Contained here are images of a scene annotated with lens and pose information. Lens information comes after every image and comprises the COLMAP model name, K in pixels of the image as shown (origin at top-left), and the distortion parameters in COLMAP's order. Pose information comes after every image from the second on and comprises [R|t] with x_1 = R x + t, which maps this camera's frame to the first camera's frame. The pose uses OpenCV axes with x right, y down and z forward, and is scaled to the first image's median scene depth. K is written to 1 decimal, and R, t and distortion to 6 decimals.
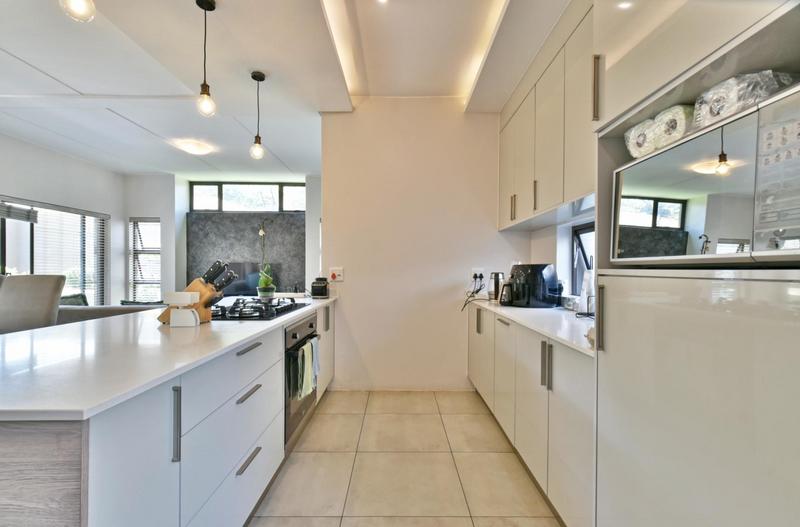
lens RADIAL K [[363.3, 0, 400.5], [0, 363.3, 267.4], [0, 0, 1]] dist [0.000668, 0.000156]
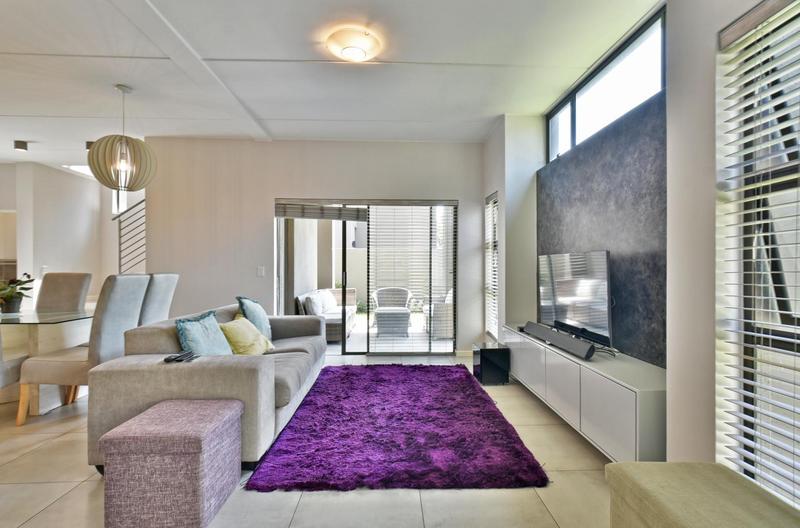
lens RADIAL K [[363.3, 0, 400.5], [0, 363.3, 267.9], [0, 0, 1]] dist [0.000668, 0.000156]
pose [[0.032683, -0.000519, -0.999466, -0.011420], [0.002352, 0.999997, -0.000442, 0.003937], [0.999463, -0.002336, 0.032684, 0.762147]]
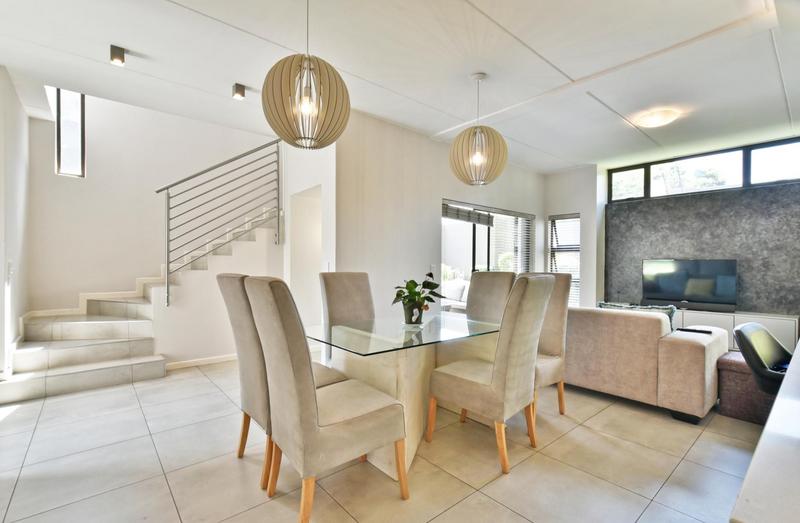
lens RADIAL K [[362.4, 0, 398.2], [0, 362.4, 268.7], [0, 0, 1]] dist [-0.000929, -0.000085]
pose [[0.639113, 0.009492, -0.769054, -0.223082], [-0.001544, 0.999938, 0.011059, -0.000529], [0.769111, -0.005881, 0.639088, 0.025361]]
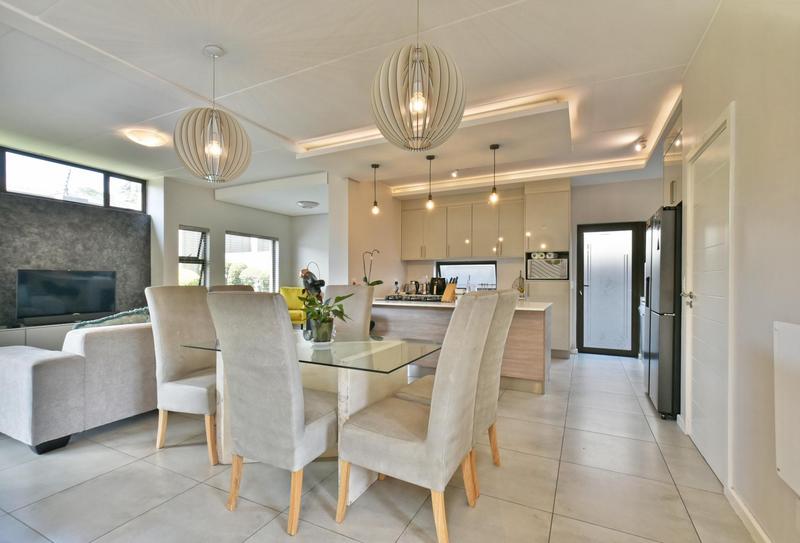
lens RADIAL K [[377.7, 0, 406.0], [0, 377.7, 271.3], [0, 0, 1]] dist [0.000616, 0.001227]
pose [[0.423449, 0.014840, 0.905798, -0.819711], [-0.003055, 0.999884, -0.014953, -0.001180], [-0.905915, 0.003565, 0.423445, 0.045898]]
